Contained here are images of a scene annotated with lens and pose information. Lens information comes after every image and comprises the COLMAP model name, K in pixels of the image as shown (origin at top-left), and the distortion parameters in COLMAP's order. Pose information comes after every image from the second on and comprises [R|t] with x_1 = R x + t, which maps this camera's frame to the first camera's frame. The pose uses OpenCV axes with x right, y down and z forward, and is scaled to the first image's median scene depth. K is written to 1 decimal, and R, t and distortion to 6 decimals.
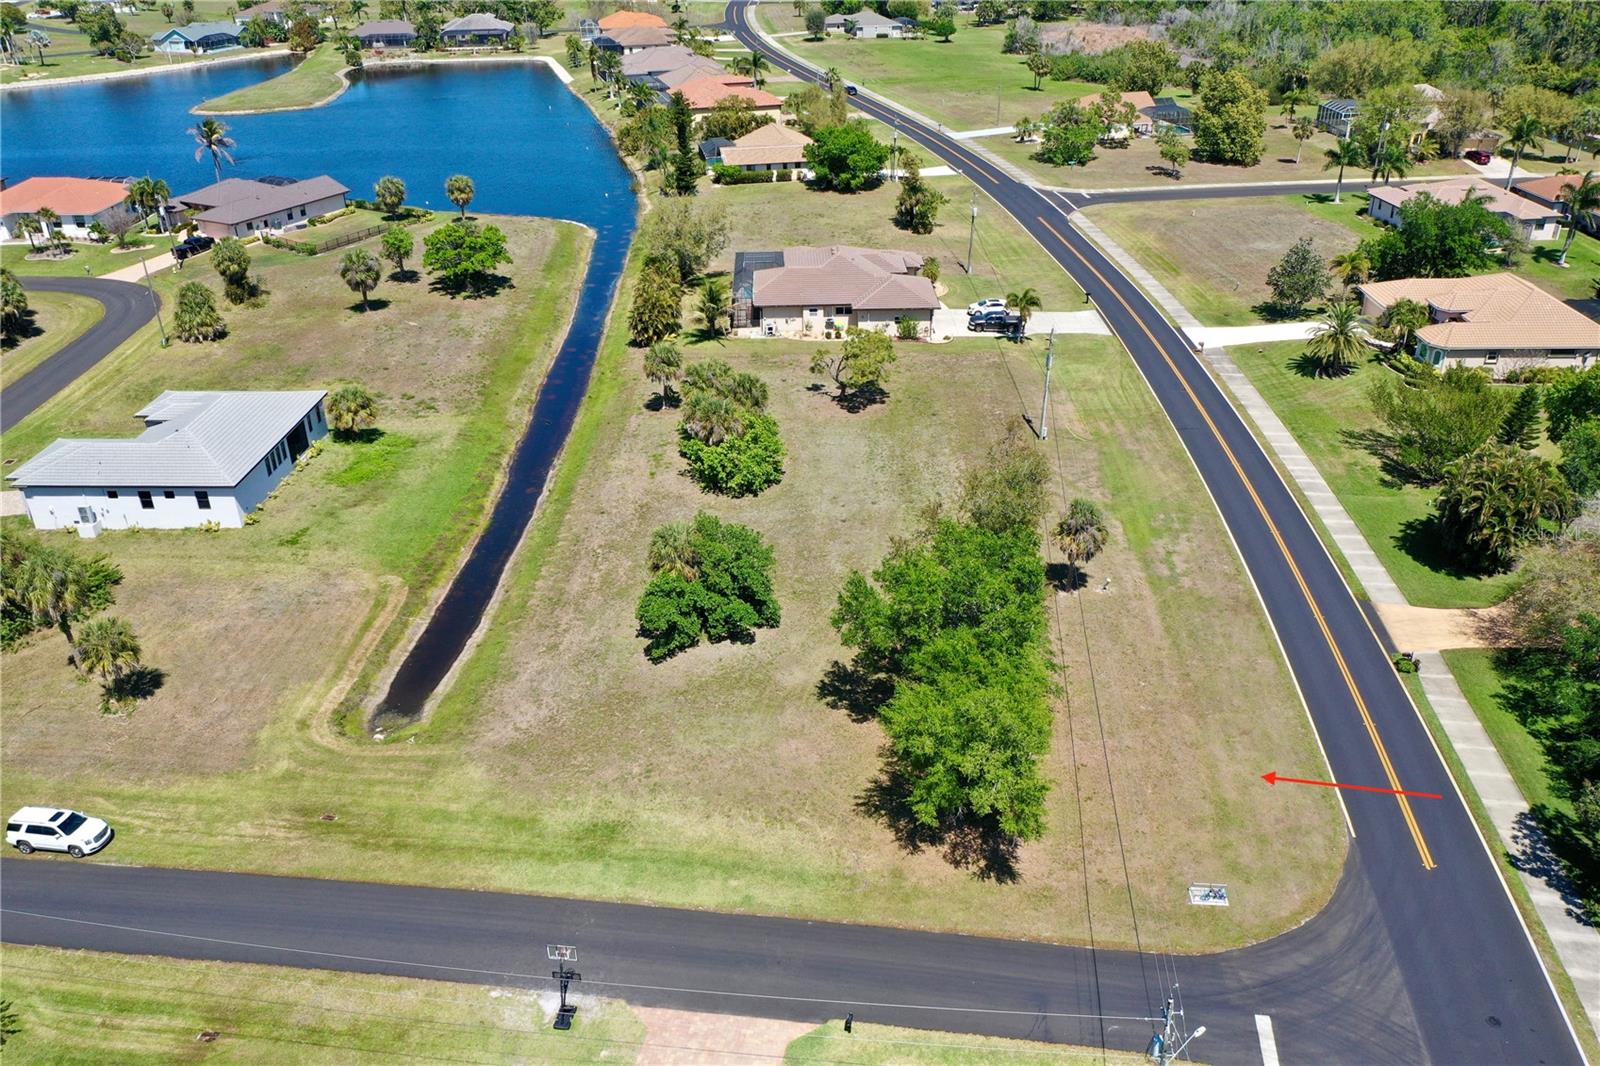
lens RADIAL K [[1260.2, 0, 801.2], [0, 1260.2, 533.2], [0, 0, 1]] dist [-0.007756, 0.004261]
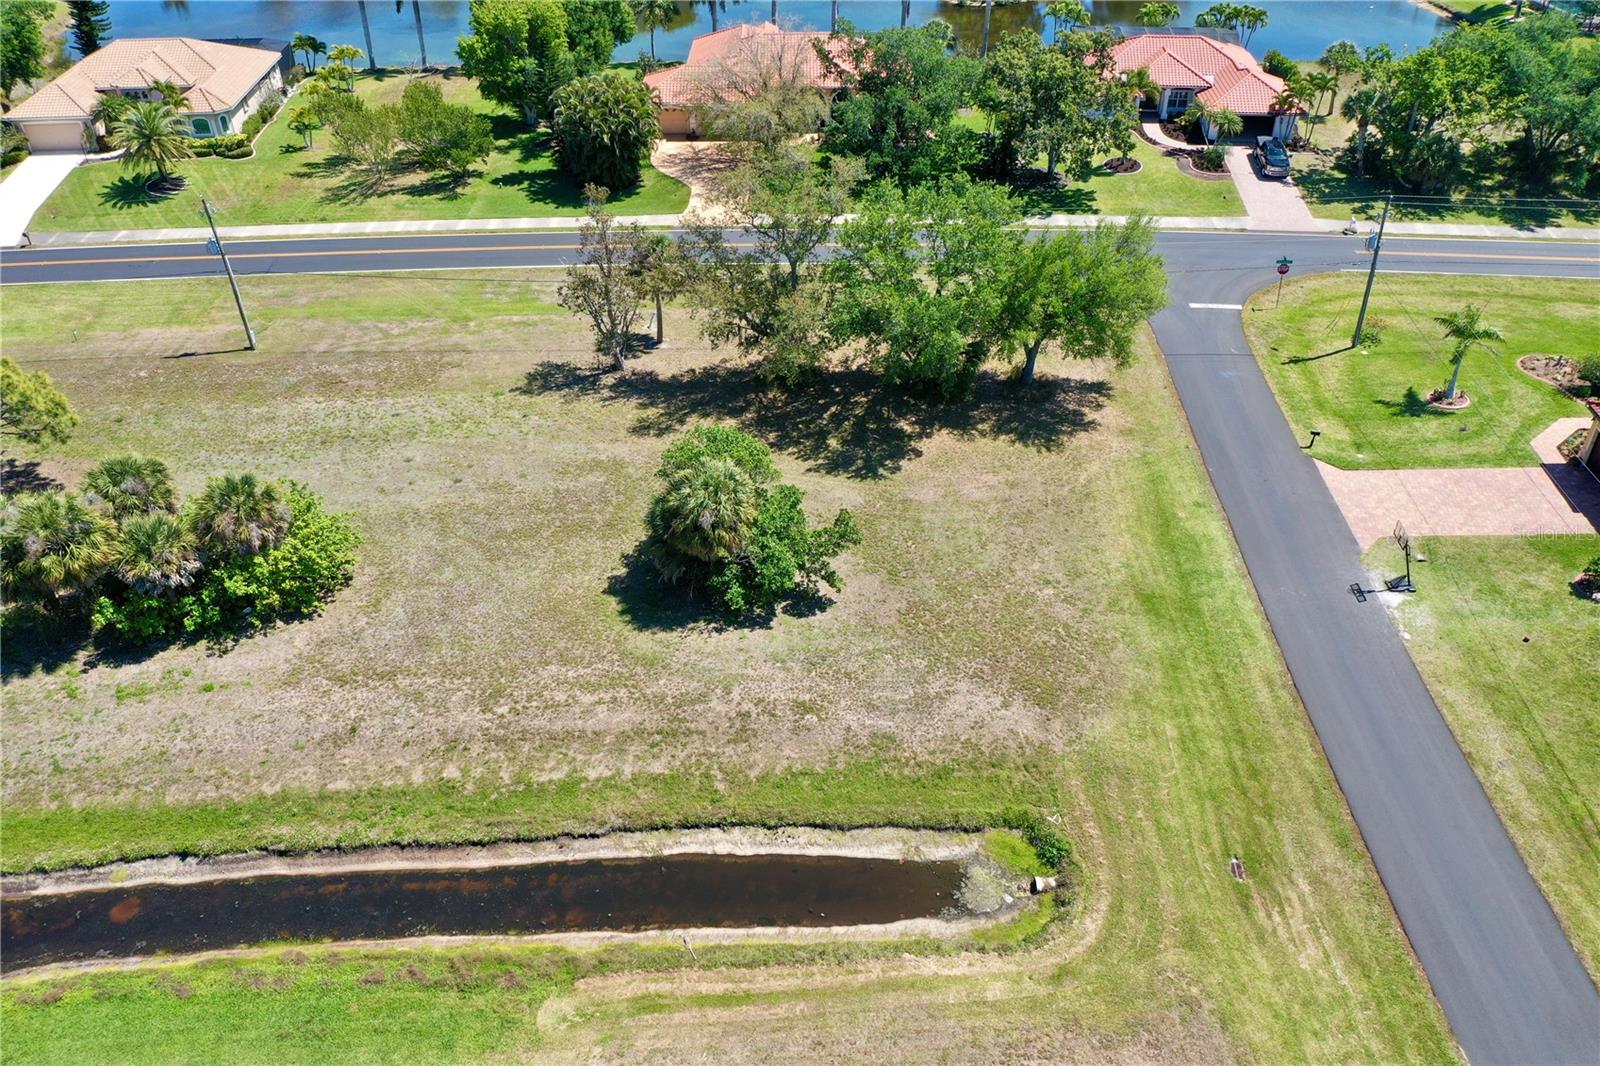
lens RADIAL K [[1264.2, 0, 802.0], [0, 1264.2, 531.0], [0, 0, 1]] dist [-0.000699, 0.001274]
pose [[-0.099916, -0.562720, 0.820587, -0.587575], [0.478682, 0.695818, 0.535445, -0.279600], [-0.872285, 0.446300, 0.199840, 0.710932]]
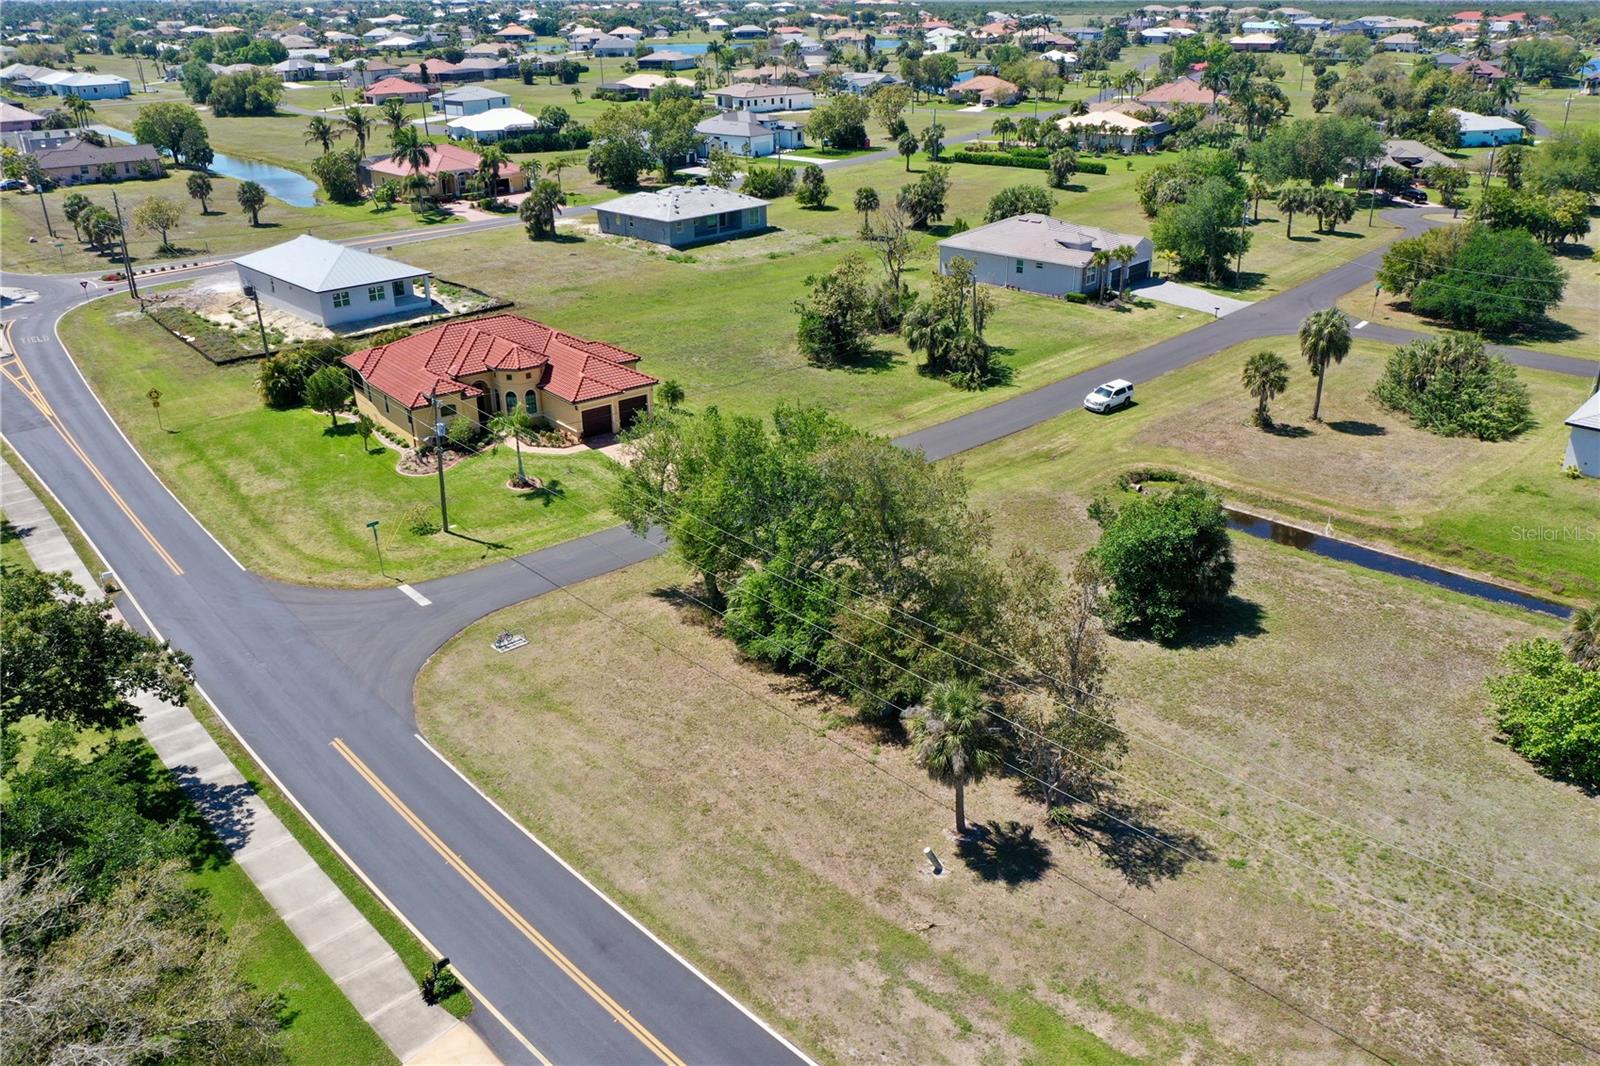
lens RADIAL K [[1274.4, 0, 797.9], [0, 1274.4, 503.2], [0, 0, 1]] dist [-0.000111, -0.004063]
pose [[-0.650630, 0.307955, -0.694150, 0.584555], [-0.343800, 0.695589, 0.630839, -0.388553], [0.677113, 0.649092, -0.346696, 0.960625]]
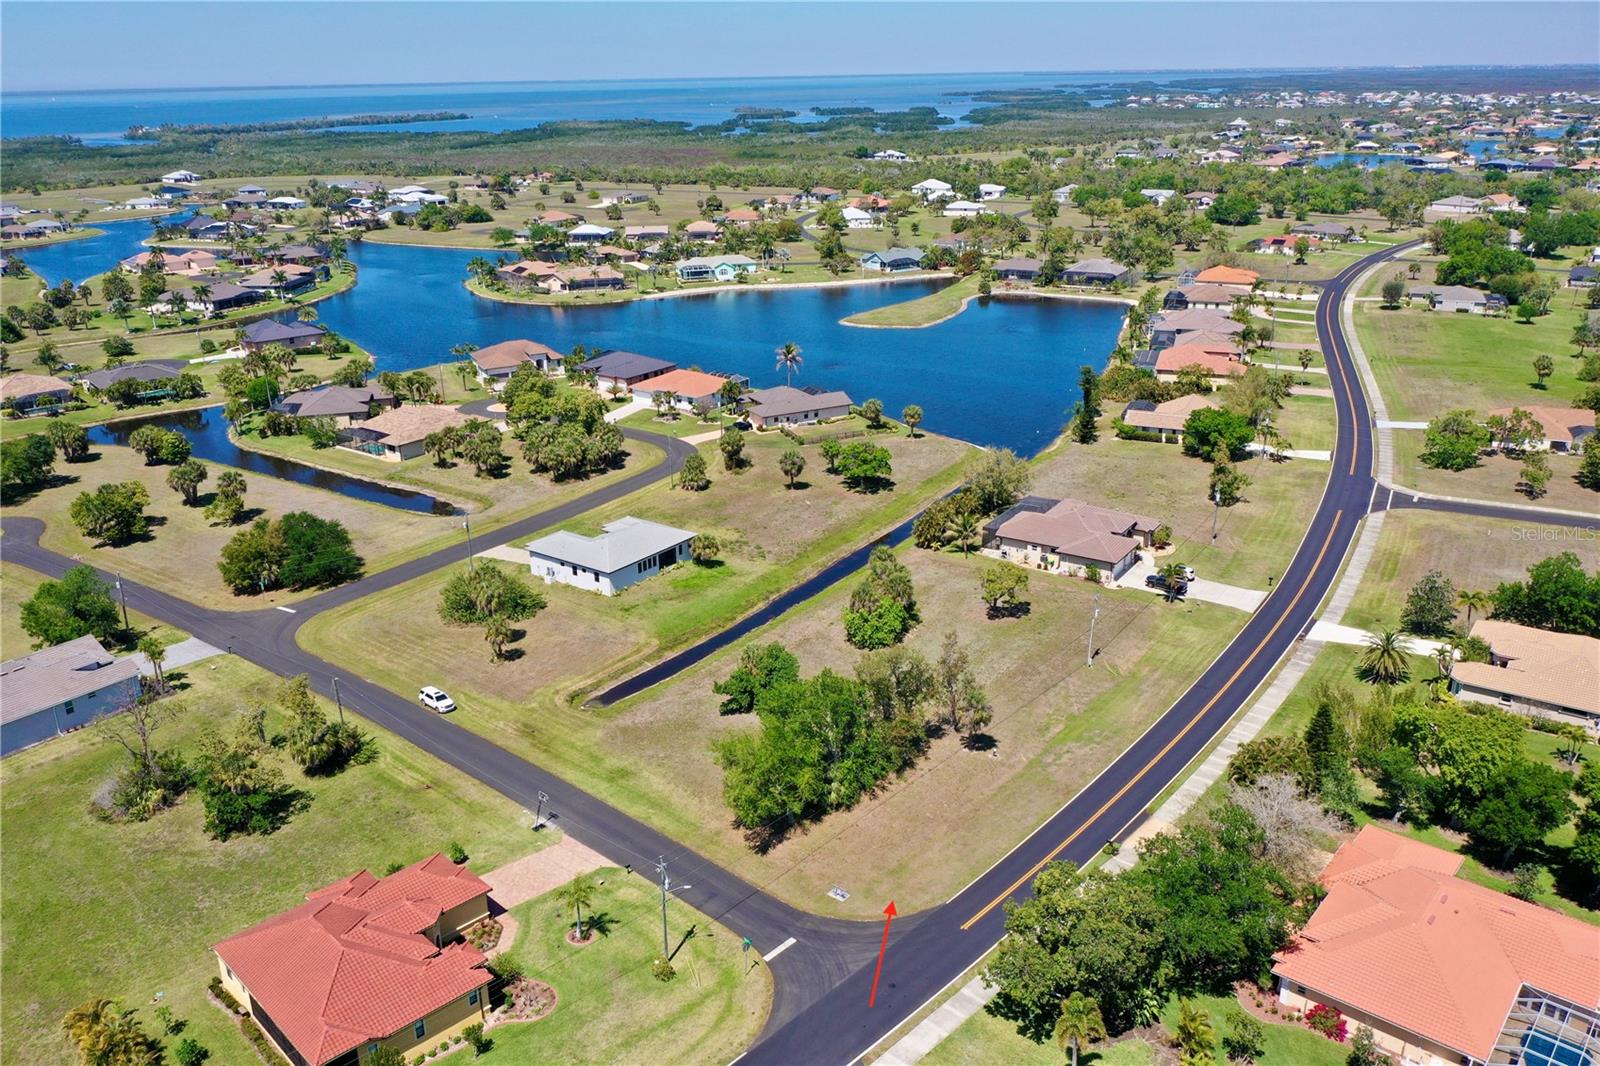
lens RADIAL K [[1262.2, 0, 800.0], [0, 1262.2, 533.0], [0, 0, 1]] dist [-0.001741, -0.005055]
pose [[0.824425, 0.193762, -0.531771, 0.739307], [-0.262560, 0.963286, -0.056063, -0.062713], [0.501384, 0.185842, 0.845031, -0.427502]]
